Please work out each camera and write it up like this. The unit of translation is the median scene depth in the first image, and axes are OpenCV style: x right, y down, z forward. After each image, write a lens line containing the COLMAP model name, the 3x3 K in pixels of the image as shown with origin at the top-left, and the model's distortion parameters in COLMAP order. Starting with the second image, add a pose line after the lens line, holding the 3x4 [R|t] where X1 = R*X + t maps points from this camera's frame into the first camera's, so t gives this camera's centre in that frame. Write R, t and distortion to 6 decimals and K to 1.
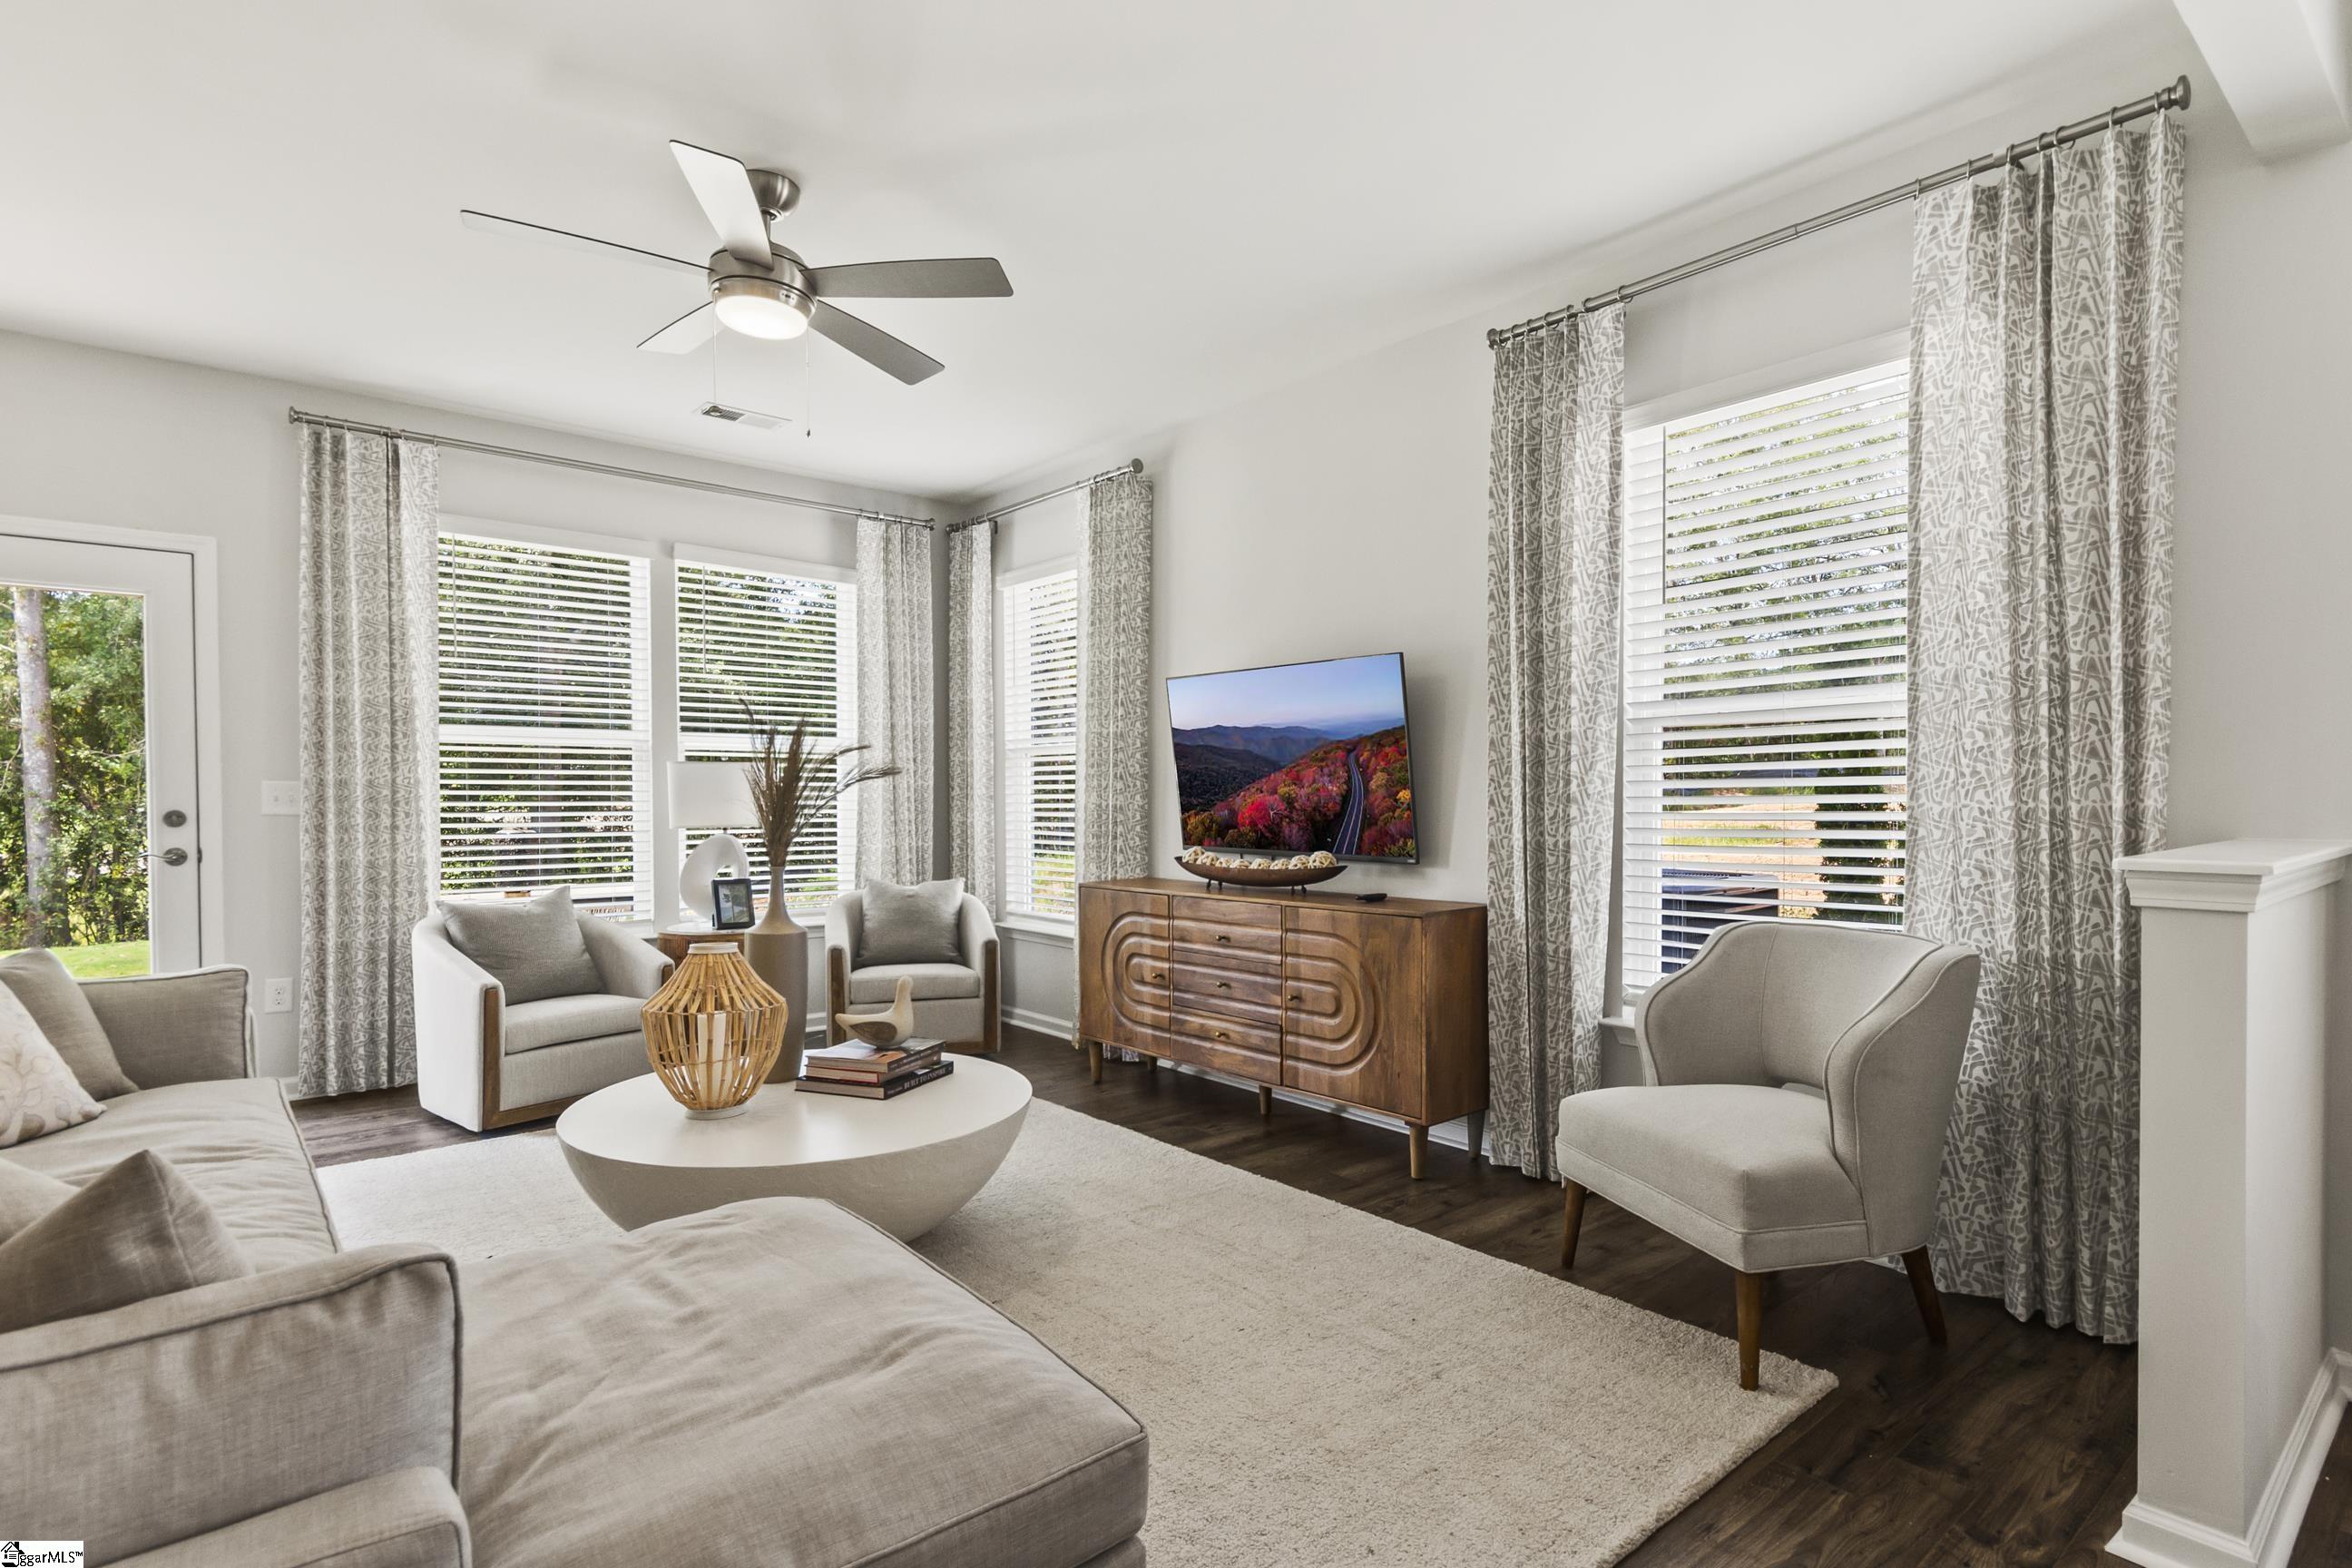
lens RADIAL K [[1107.1, 0, 1155.0], [0, 1107.1, 783.7], [0, 0, 1]] dist [-0.003282, 0.004612]
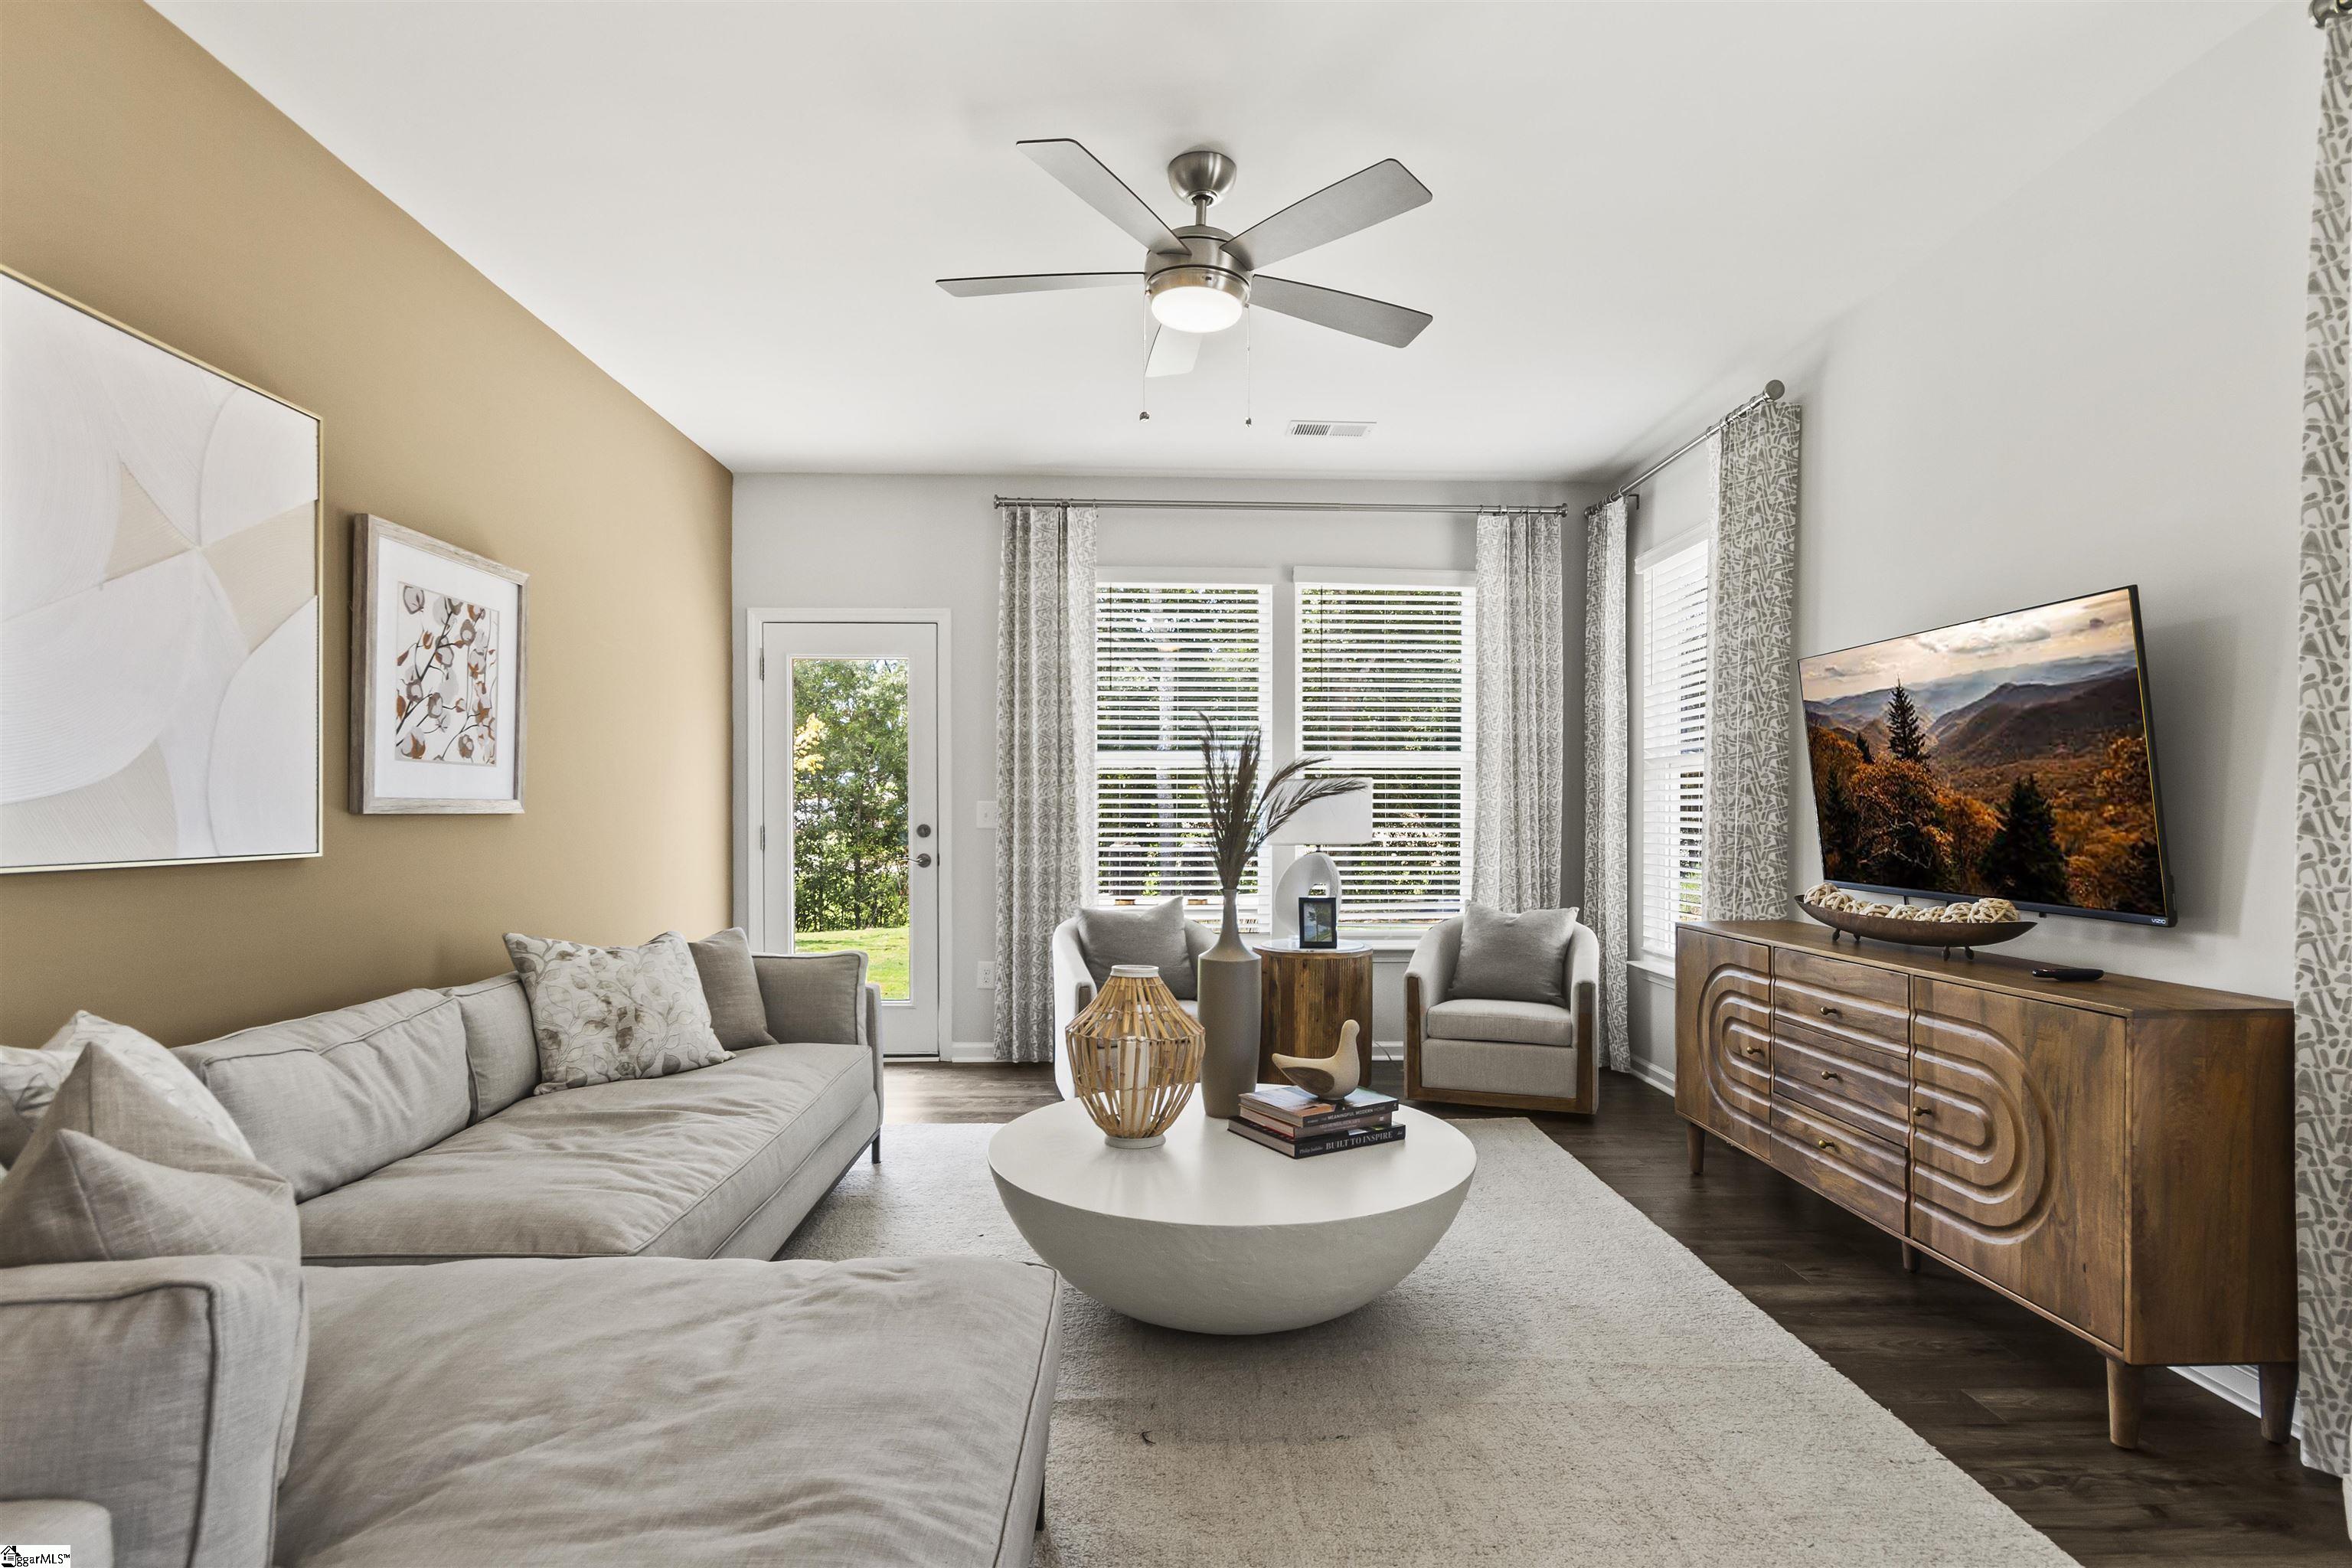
lens RADIAL K [[1107.1, 0, 1220.6], [0, 1107.1, 805.6], [0, 0, 1]] dist [-0.003282, 0.004612]
pose [[0.807501, -0.002769, -0.589859, 0.171962], [0.005391, 0.999982, 0.002686, 0.000986], [0.589841, -0.005349, 0.807502, 0.190653]]
